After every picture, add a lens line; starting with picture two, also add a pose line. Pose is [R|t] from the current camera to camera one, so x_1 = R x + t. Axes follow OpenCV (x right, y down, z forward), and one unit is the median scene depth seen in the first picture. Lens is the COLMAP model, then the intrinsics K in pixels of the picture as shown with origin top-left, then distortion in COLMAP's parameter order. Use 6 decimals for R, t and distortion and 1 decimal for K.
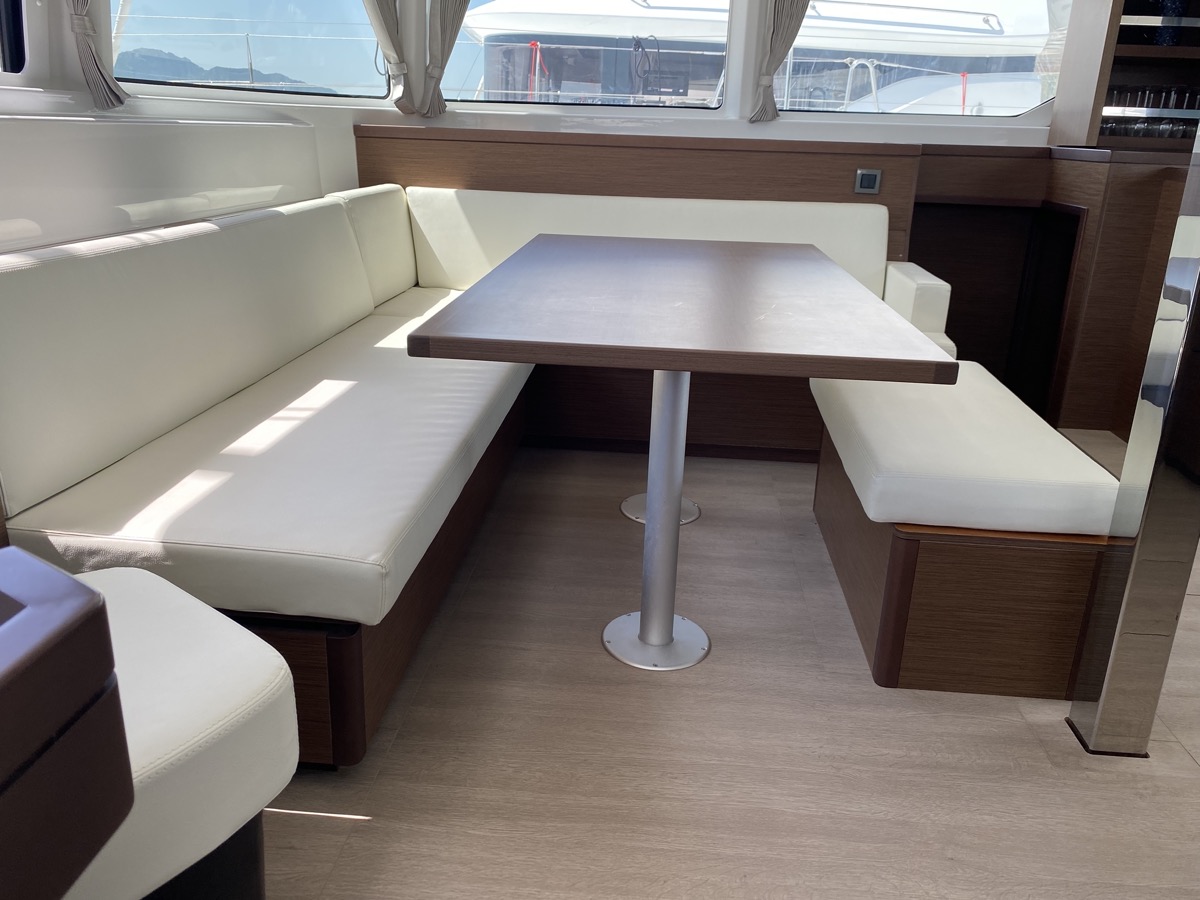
lens RADIAL K [[919.9, 0, 601.5], [0, 919.9, 451.8], [0, 0, 1]] dist [0.018836, -0.015096]
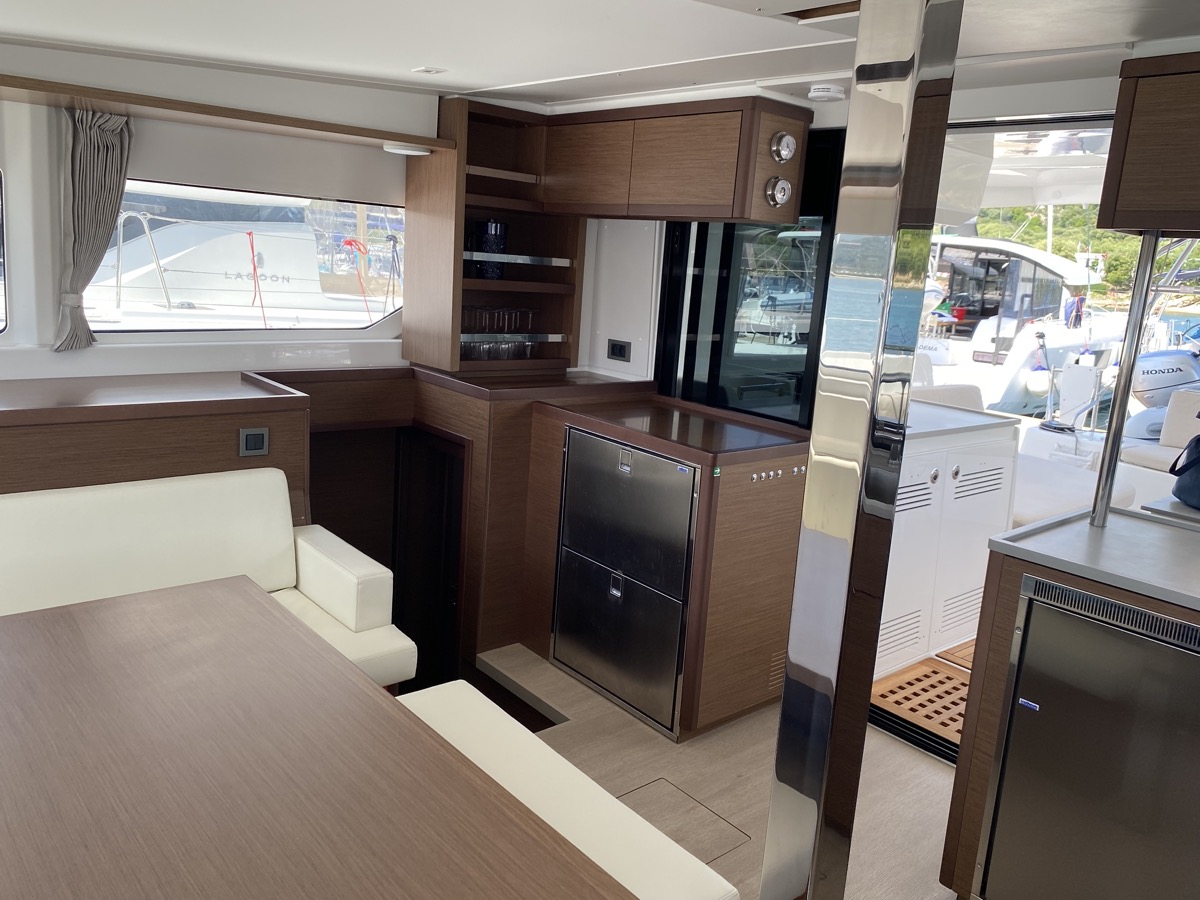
lens RADIAL K [[919.9, 0, 605.2], [0, 919.9, 440.2], [0, 0, 1]] dist [0.018836, -0.015096]
pose [[0.708193, -0.120422, 0.695673, -0.061776], [0.183376, 0.982904, -0.016535, -0.217836], [-0.681789, 0.139280, 0.718168, 0.186911]]
